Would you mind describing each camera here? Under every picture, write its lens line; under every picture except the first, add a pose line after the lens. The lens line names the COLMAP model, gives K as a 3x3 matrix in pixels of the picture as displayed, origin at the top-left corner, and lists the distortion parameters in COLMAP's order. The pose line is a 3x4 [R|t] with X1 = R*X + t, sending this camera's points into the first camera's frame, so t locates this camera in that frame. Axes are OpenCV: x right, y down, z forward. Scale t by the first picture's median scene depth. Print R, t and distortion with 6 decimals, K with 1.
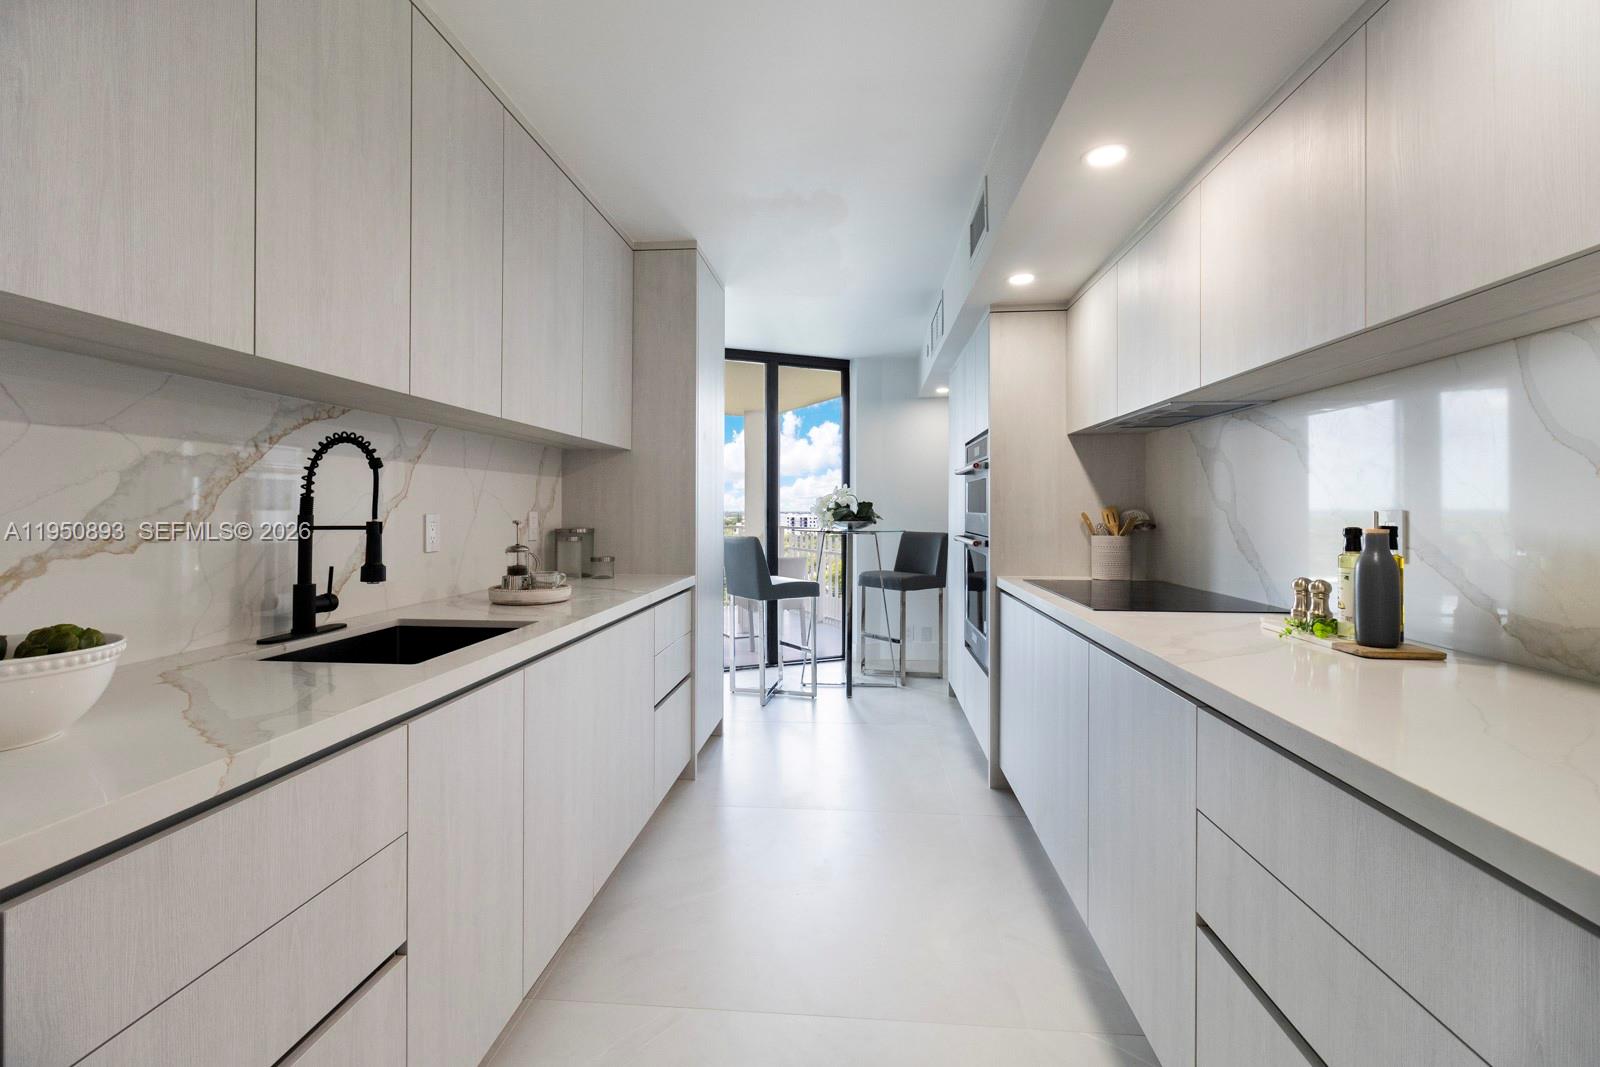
lens RADIAL K [[737.0, 0, 794.1], [0, 737.0, 510.0], [0, 0, 1]] dist [0.002749, 0.000548]
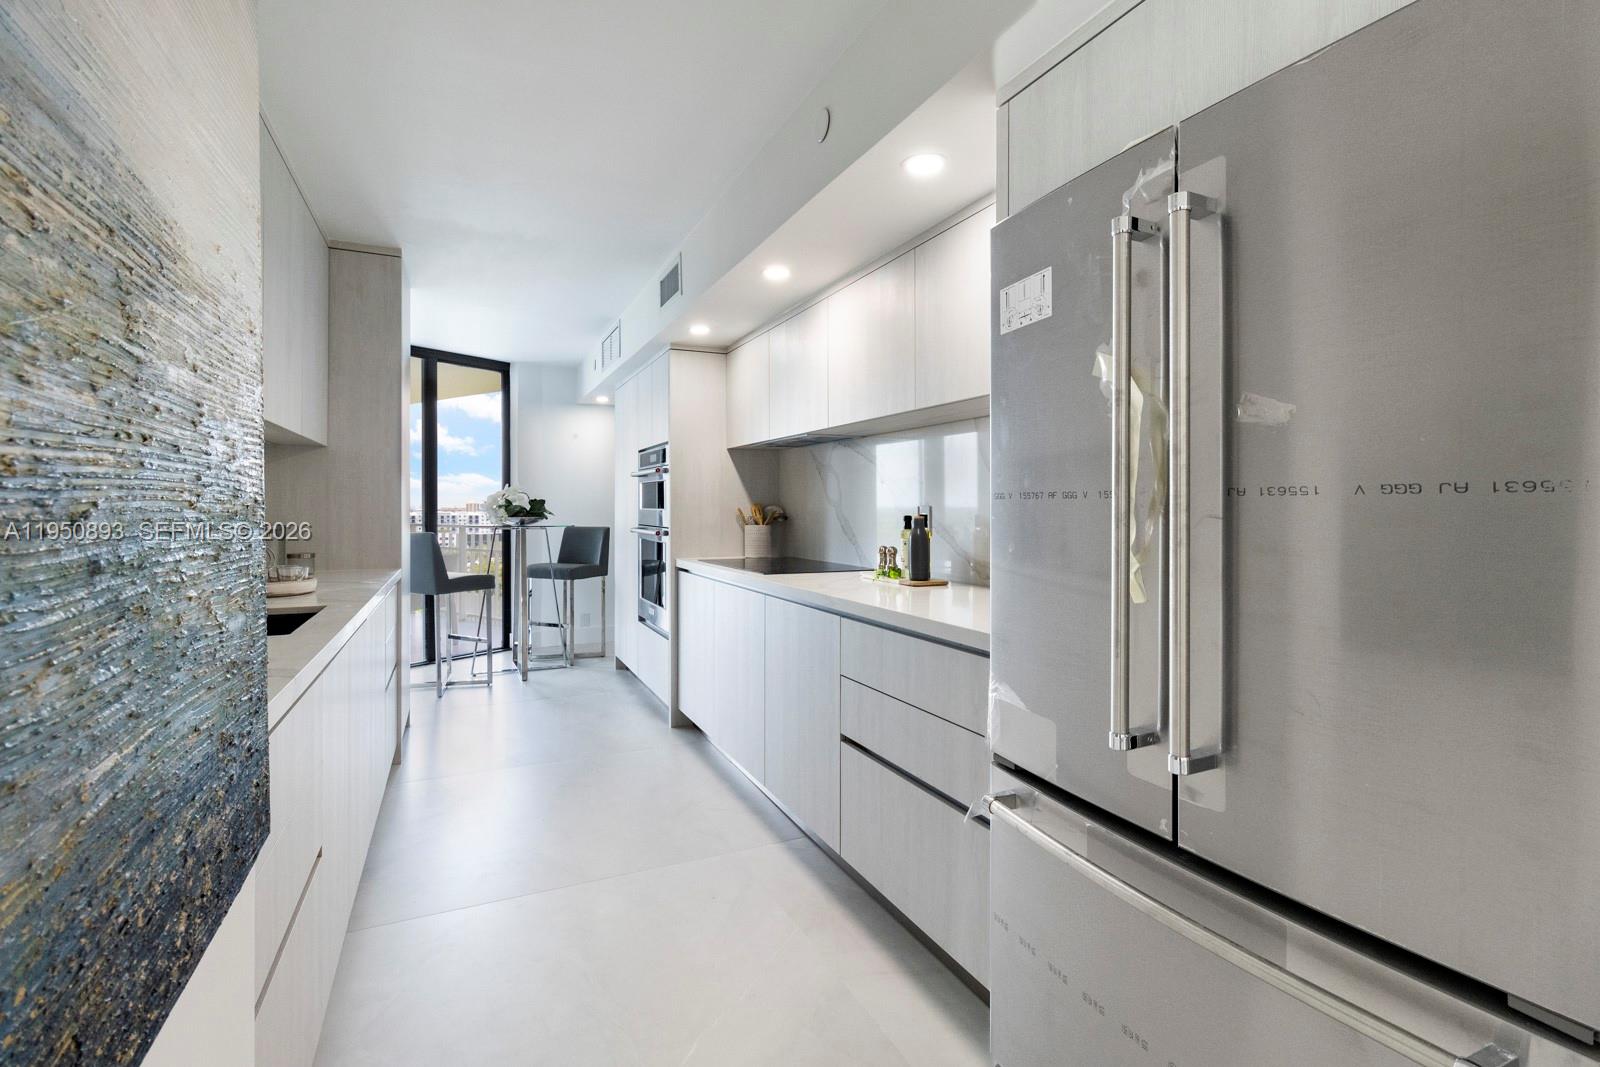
lens RADIAL K [[737.0, 0, 794.1], [0, 737.0, 510.0], [0, 0, 1]] dist [0.002749, 0.000548]
pose [[0.868256, -0.003031, 0.496107, -0.179460], [0.001125, 0.999991, 0.004141, 0.001500], [-0.496115, -0.003037, 0.868251, -0.200709]]
